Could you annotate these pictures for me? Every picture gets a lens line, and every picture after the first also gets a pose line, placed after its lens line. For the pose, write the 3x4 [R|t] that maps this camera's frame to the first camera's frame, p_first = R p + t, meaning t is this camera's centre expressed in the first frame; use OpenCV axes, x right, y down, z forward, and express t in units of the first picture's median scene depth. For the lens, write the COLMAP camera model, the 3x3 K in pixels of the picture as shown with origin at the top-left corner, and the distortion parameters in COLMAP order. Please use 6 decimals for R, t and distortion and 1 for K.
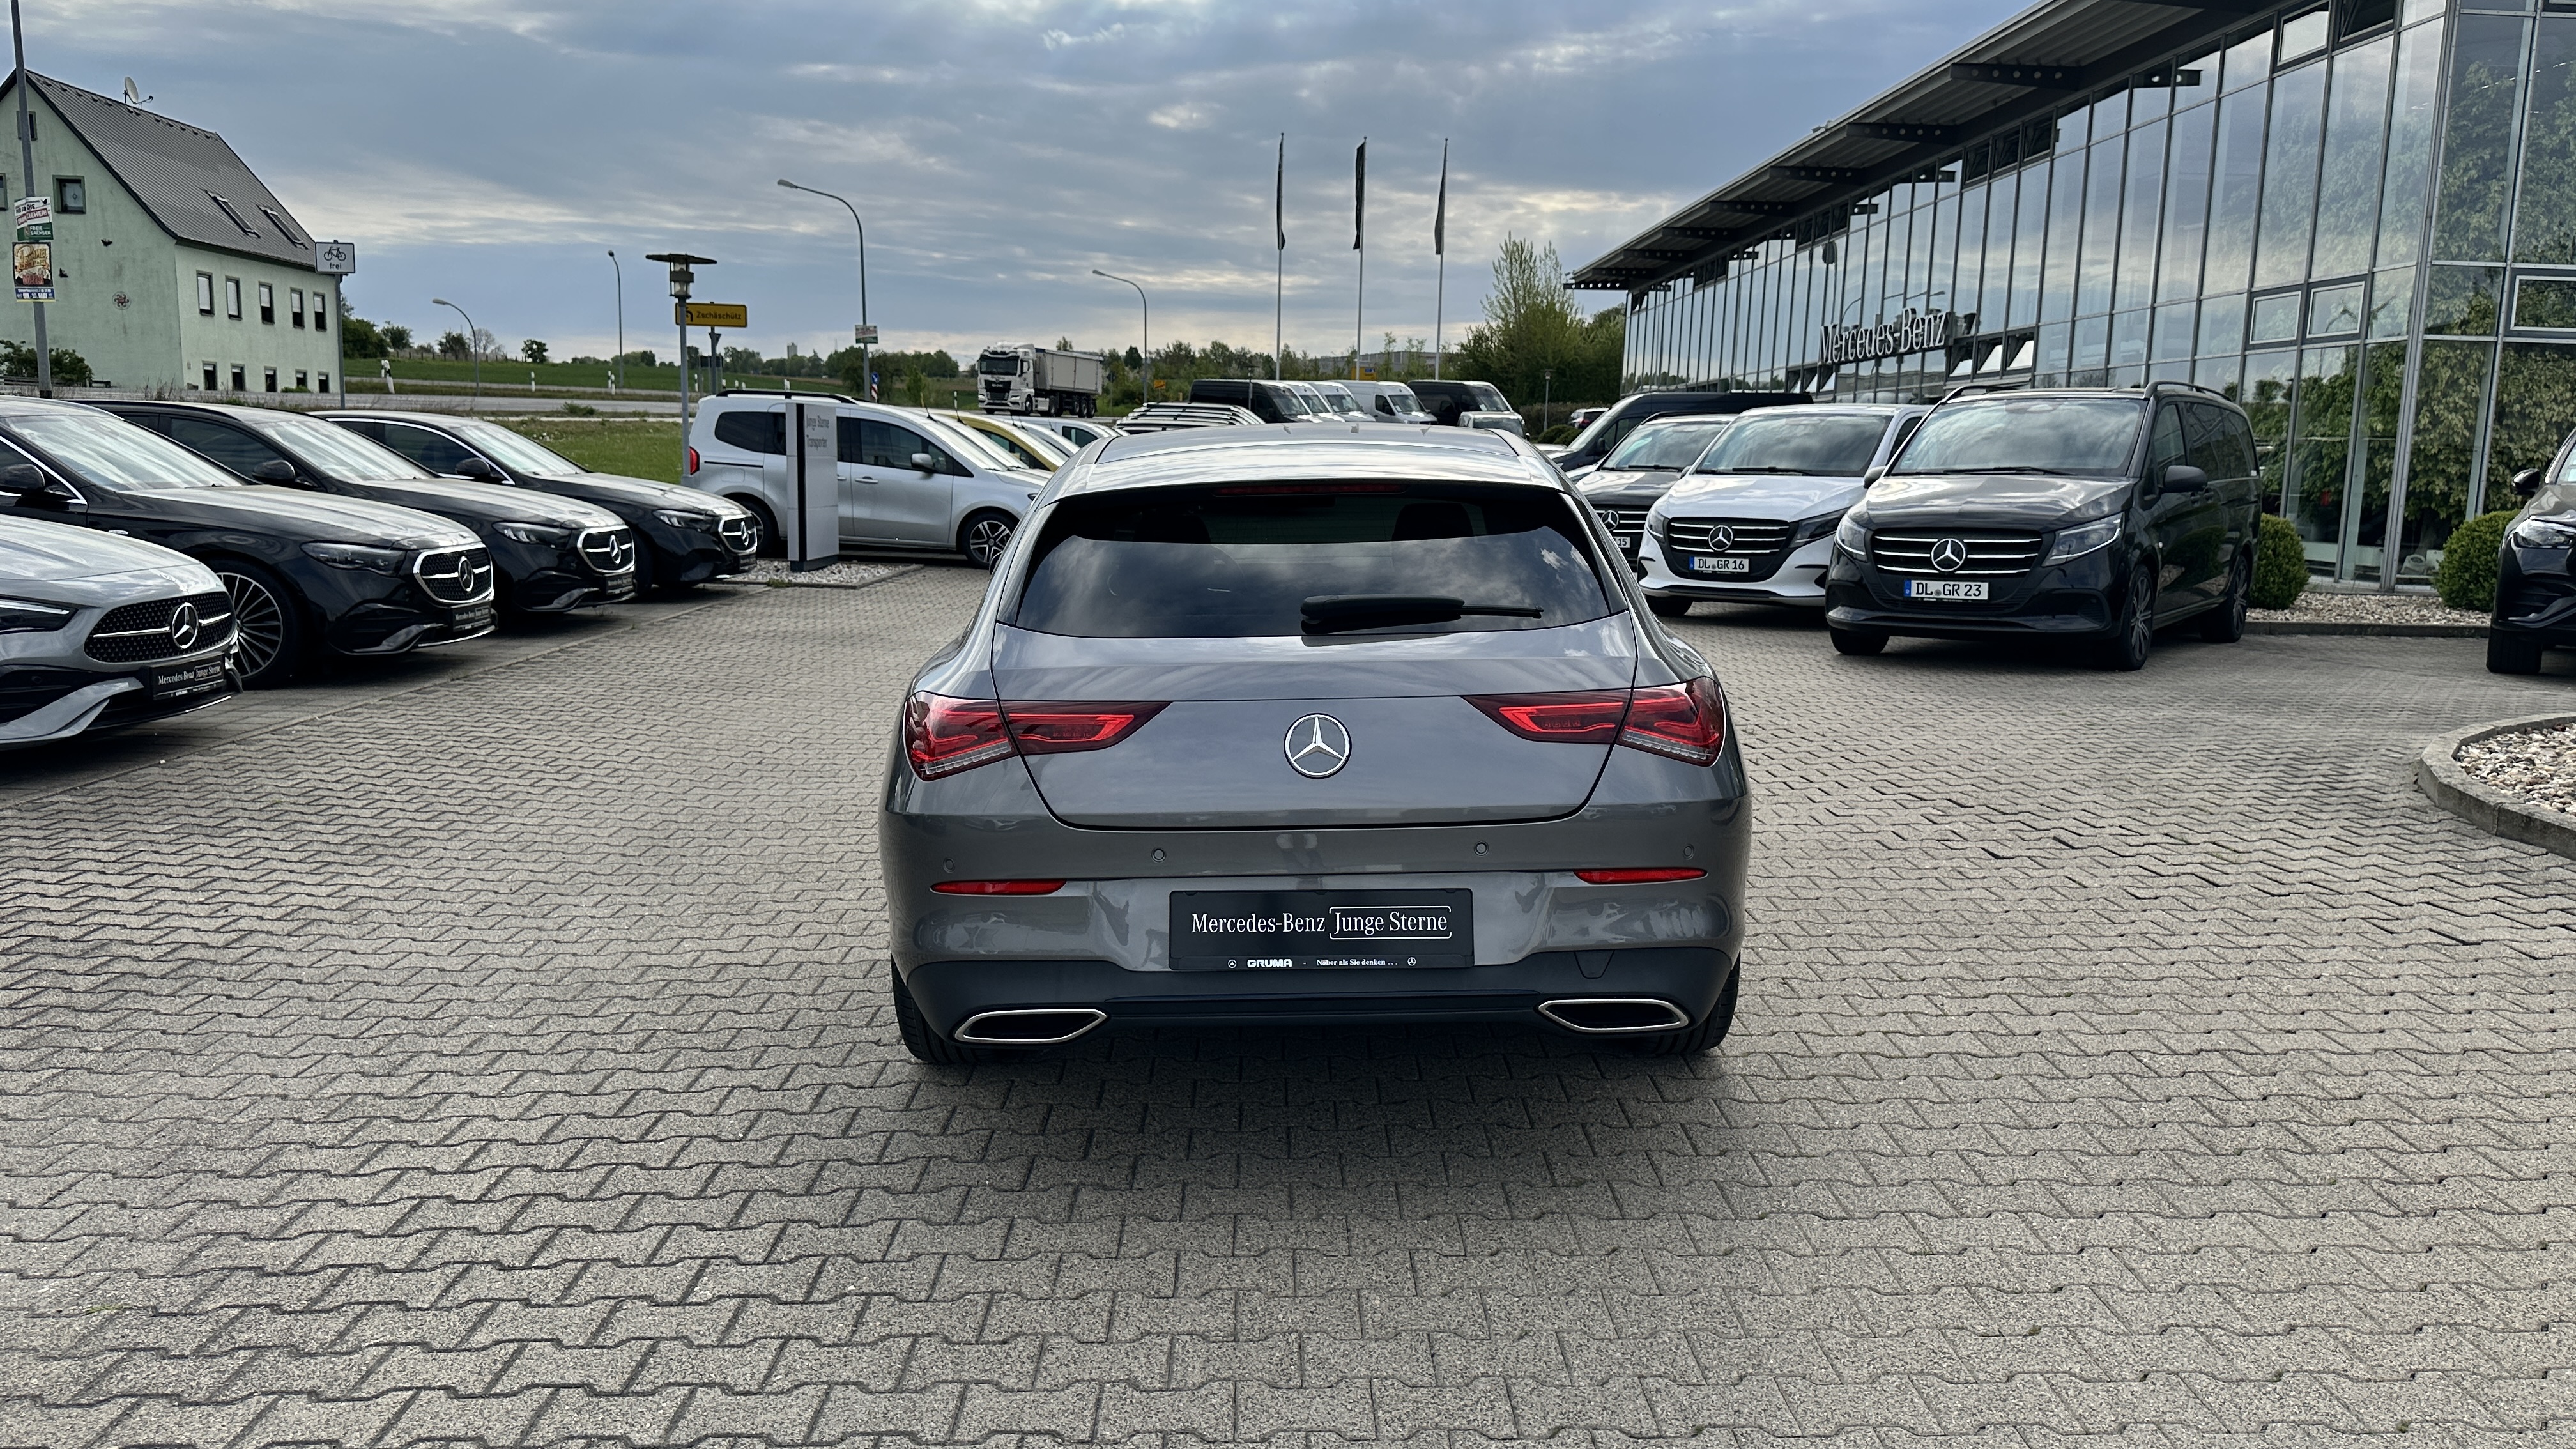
lens RADIAL K [[1807.5, 0, 1314.0], [0, 1807.5, 677.3], [0, 0, 1]] dist [0.064086, -0.075127]
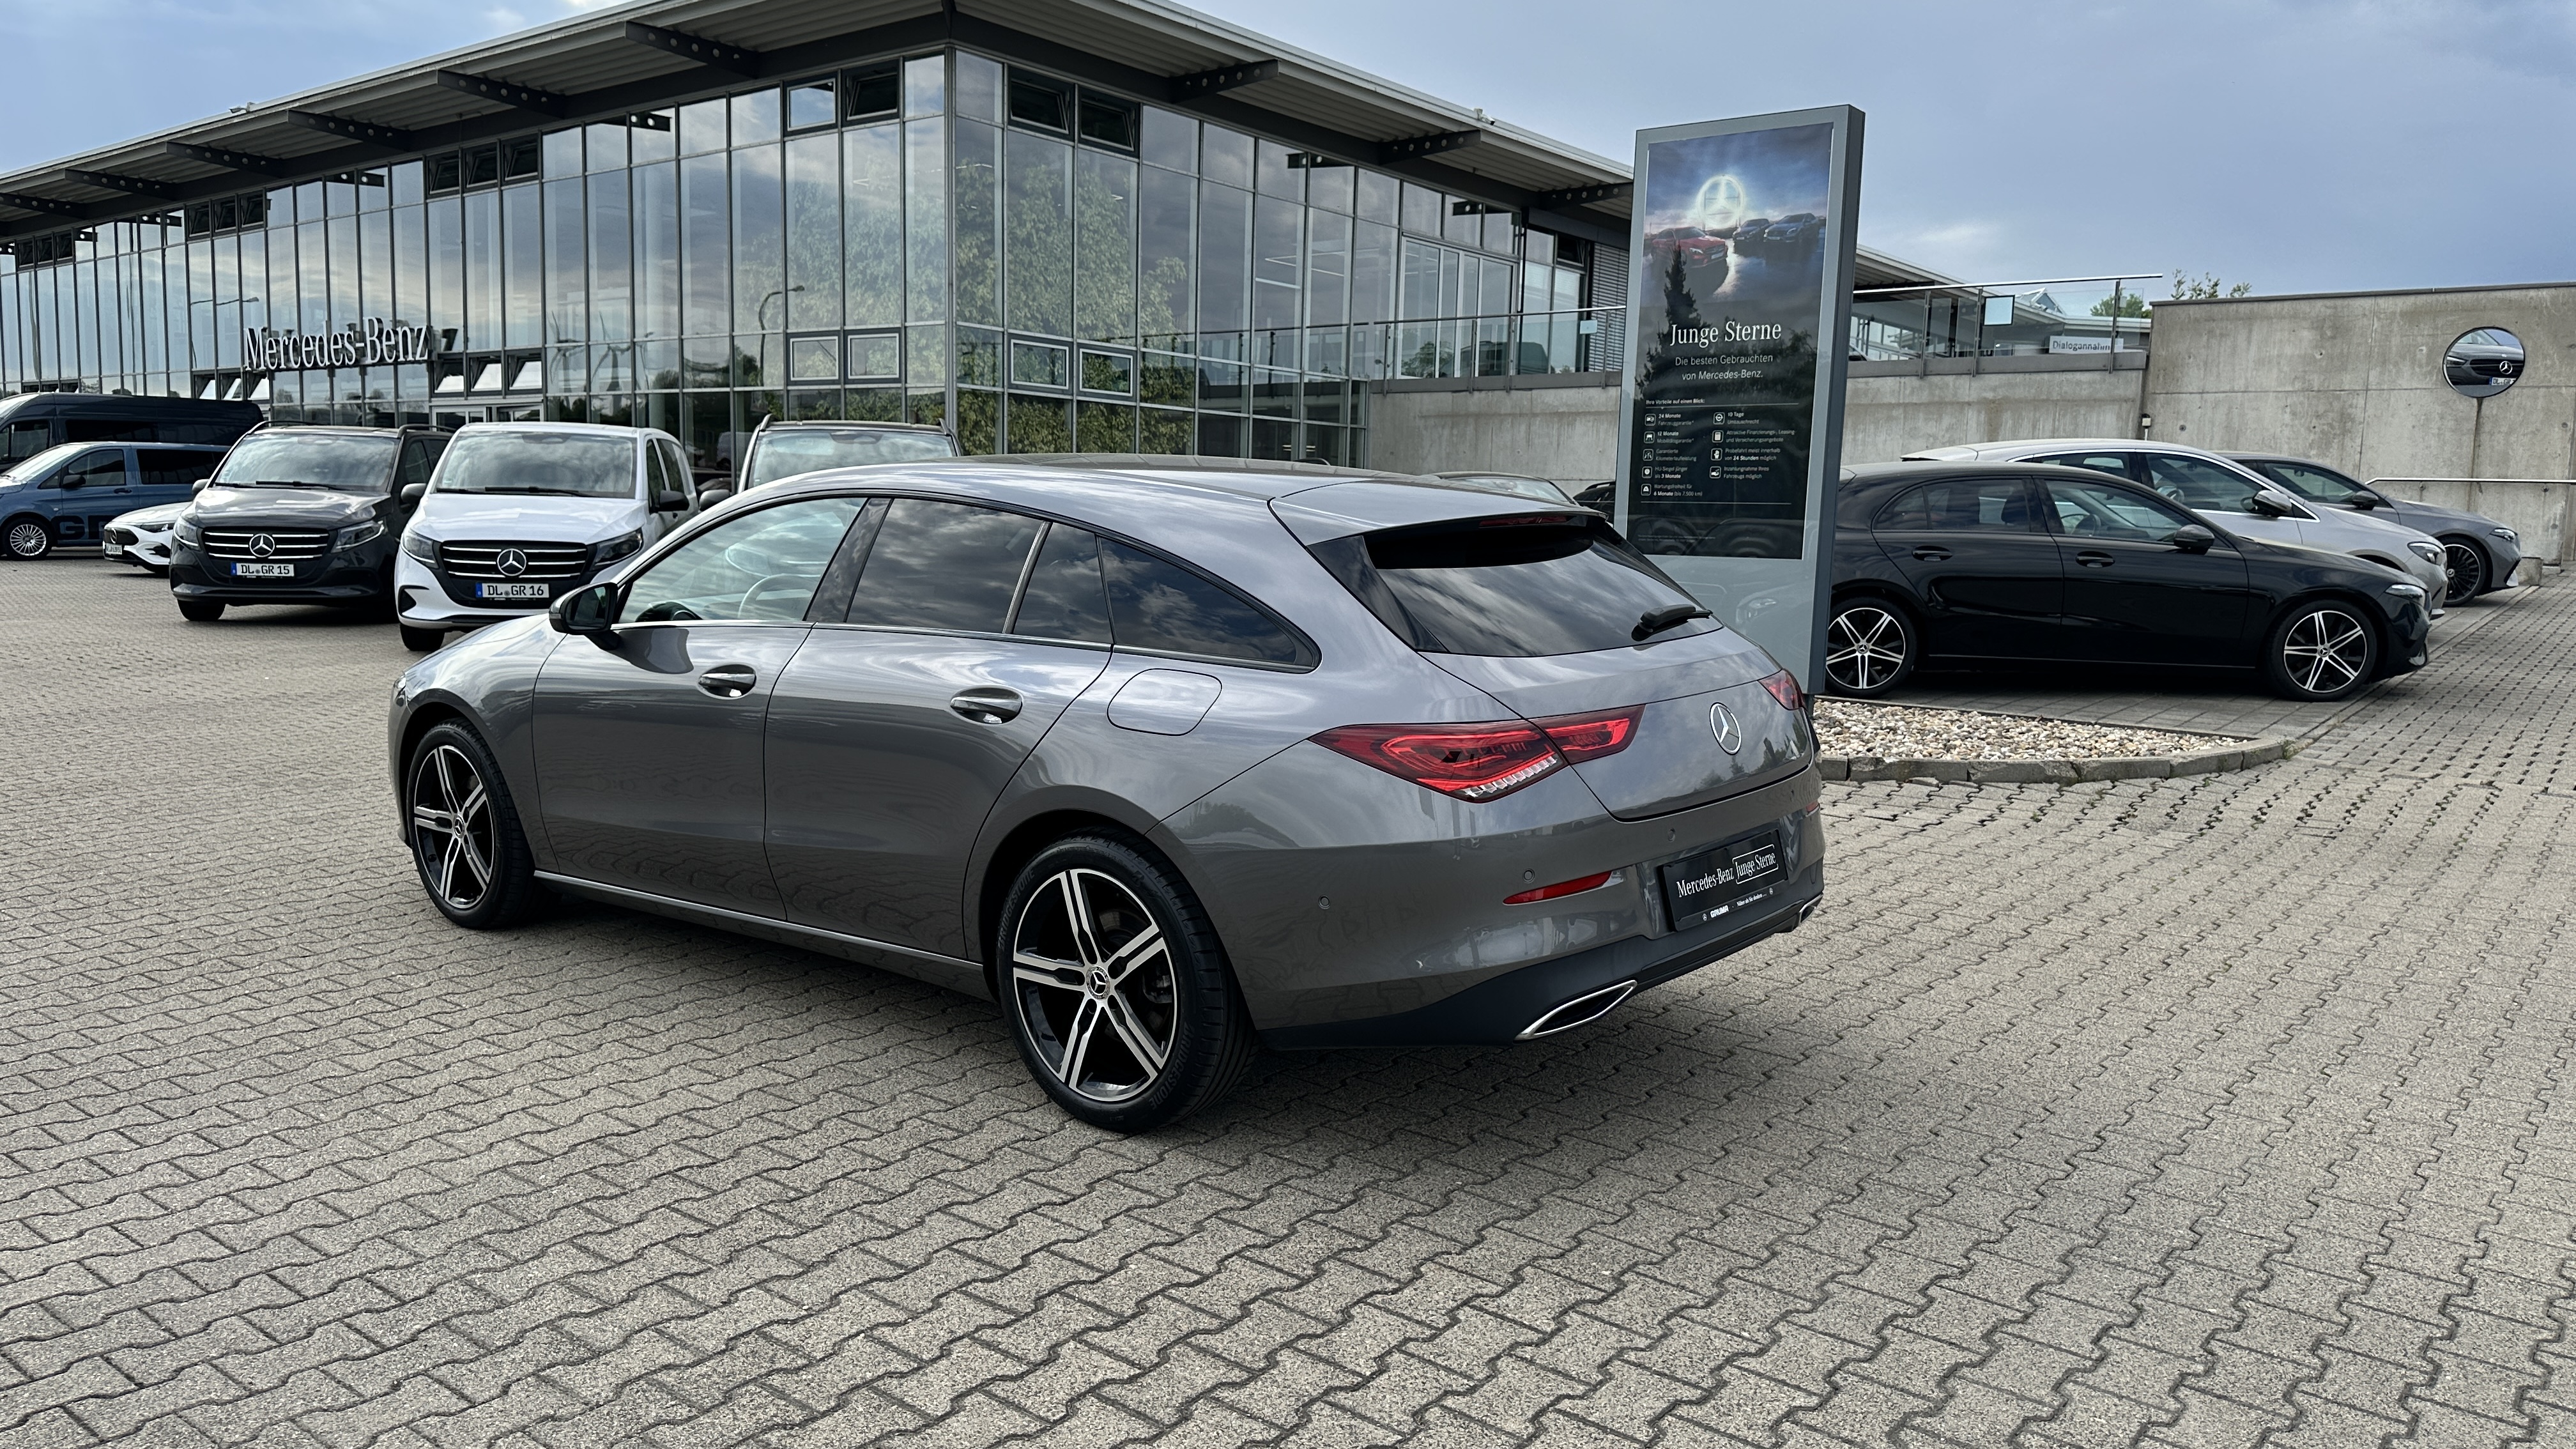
lens RADIAL K [[1776.7, 0, 1288.0], [0, 1776.7, 724.5], [0, 0, 1]] dist [0.158231, -0.285417]
pose [[0.648583, -0.095717, 0.755101, -0.257075], [0.083594, 0.995018, 0.054328, -0.013100], [-0.756539, 0.027886, 0.653353, 0.099291]]
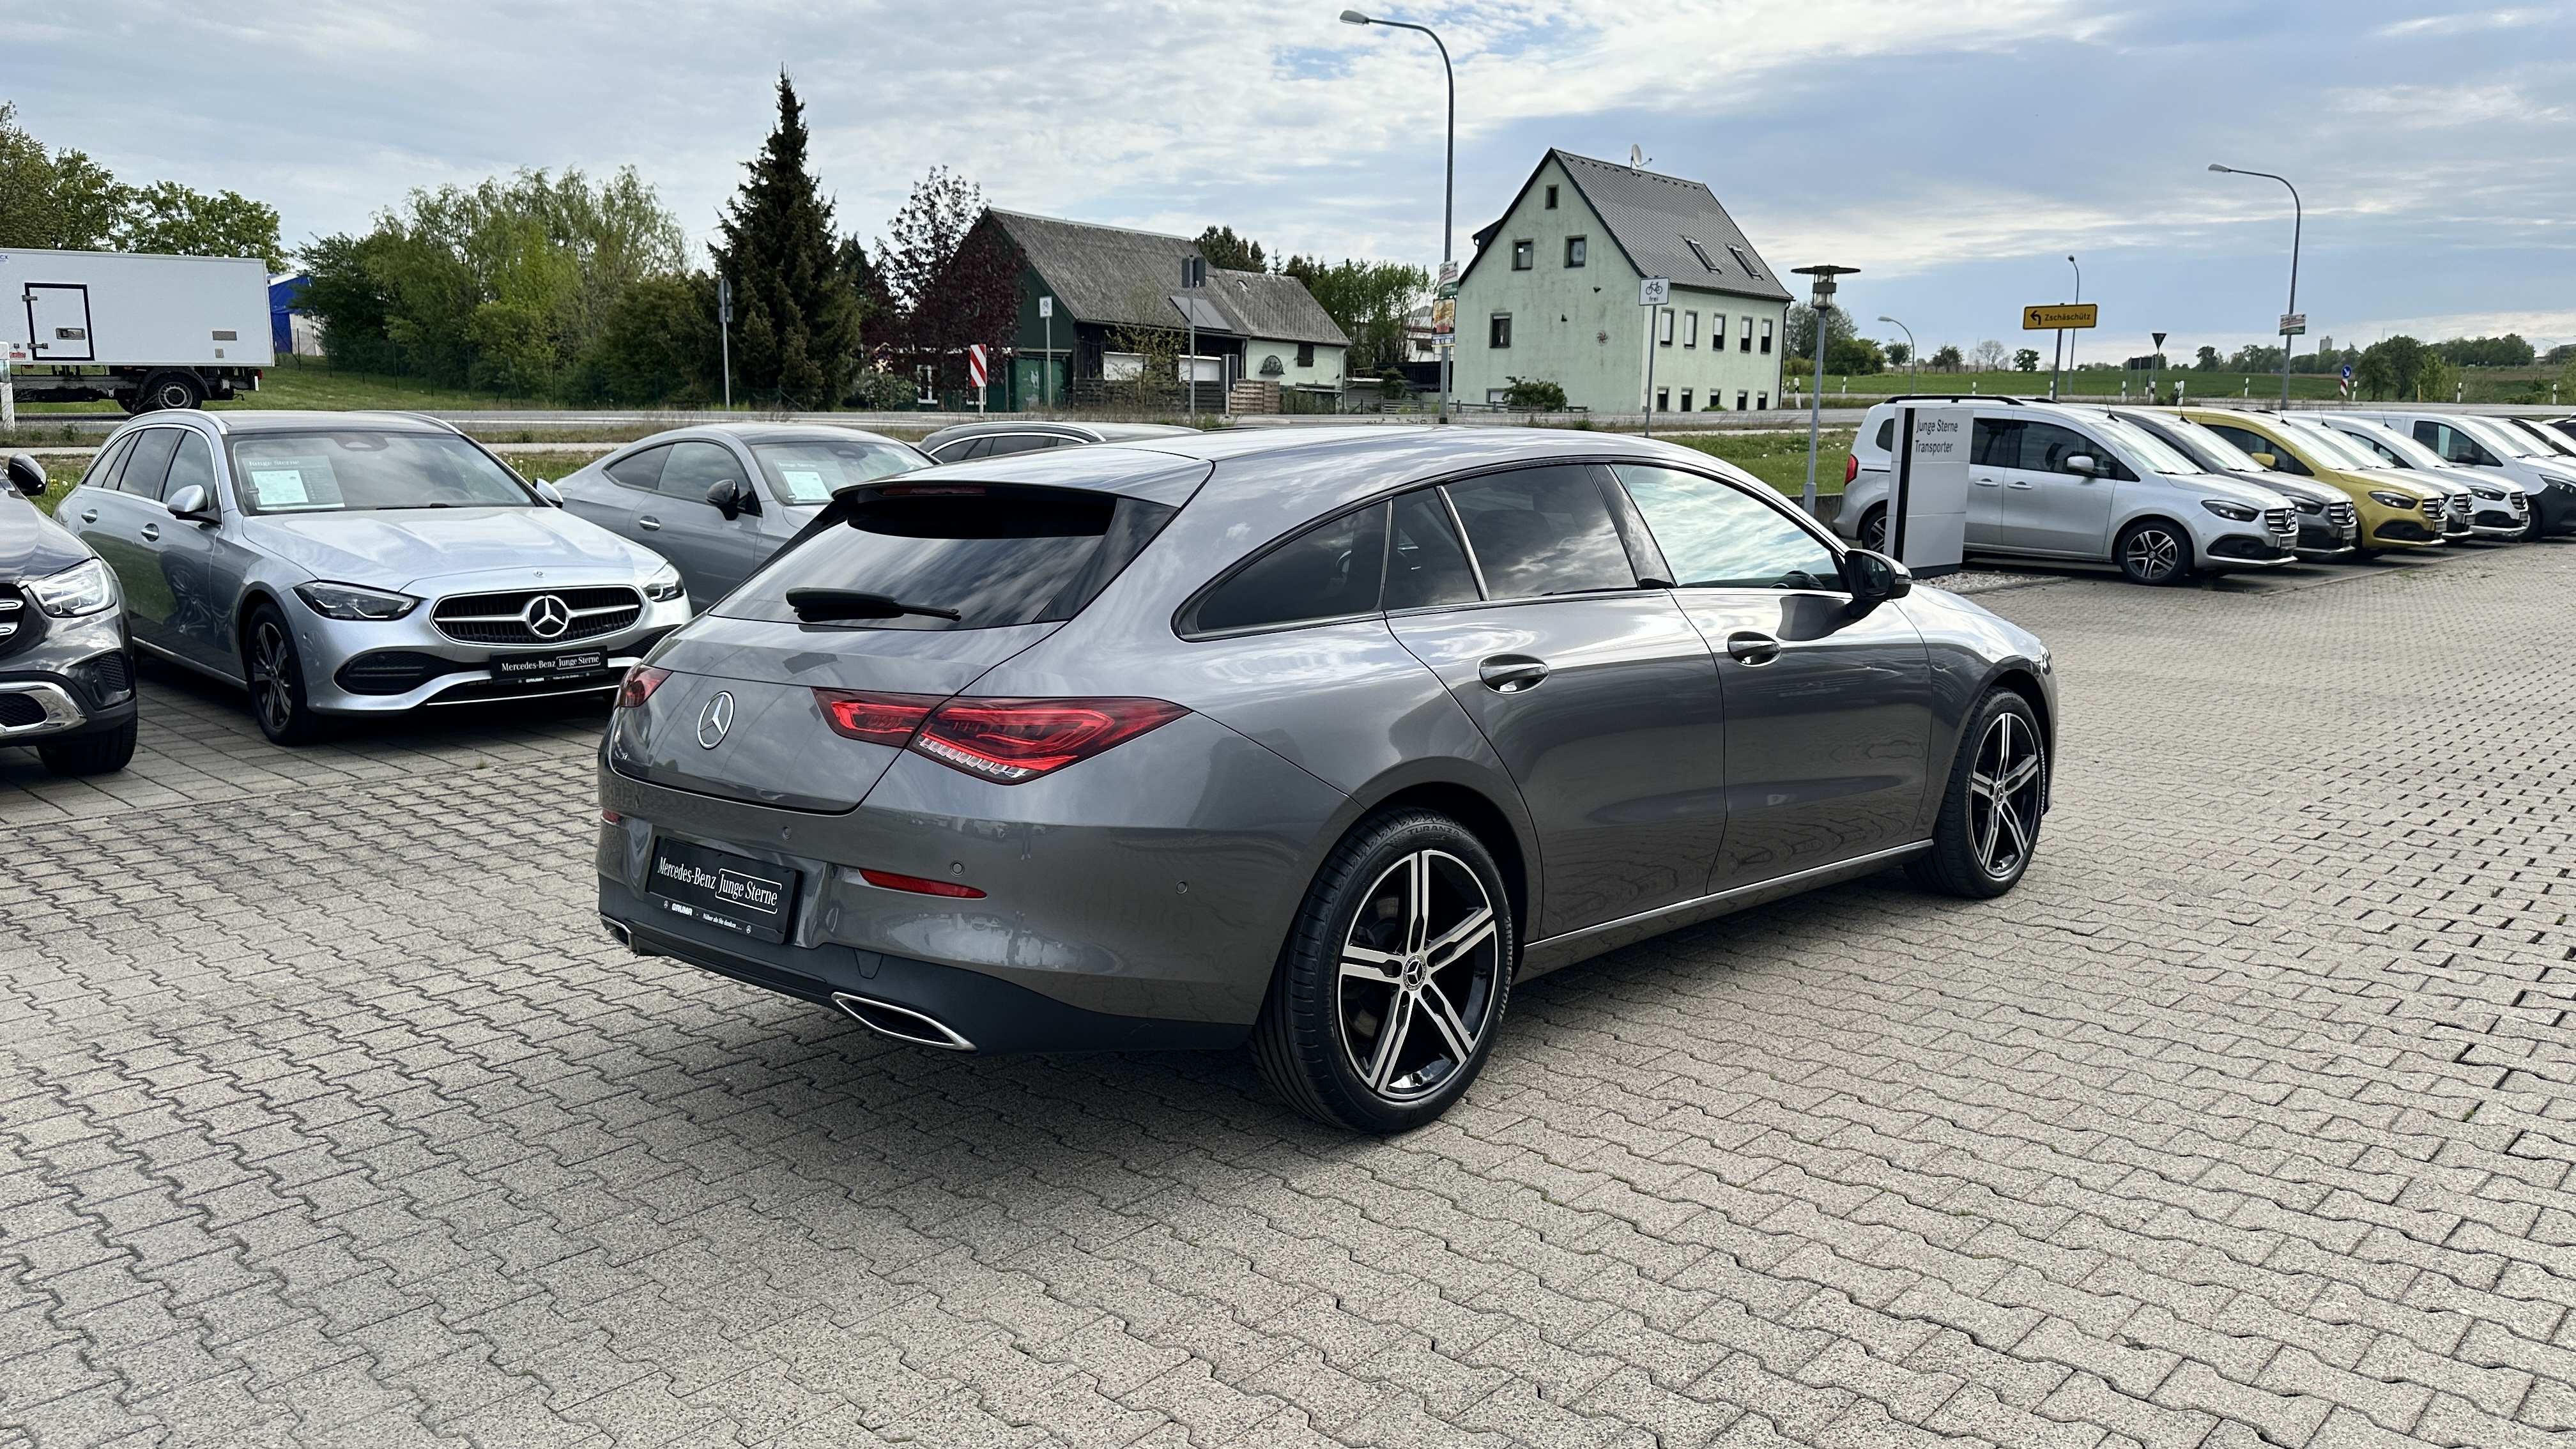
lens RADIAL K [[1776.7, 0, 1288.0], [0, 1776.7, 724.5], [0, 0, 1]] dist [0.158231, -0.285417]
pose [[0.712511, 0.093756, -0.695368, 0.234925], [-0.077820, 0.995478, 0.054481, -0.010930], [0.697332, 0.015295, 0.716585, 0.105604]]
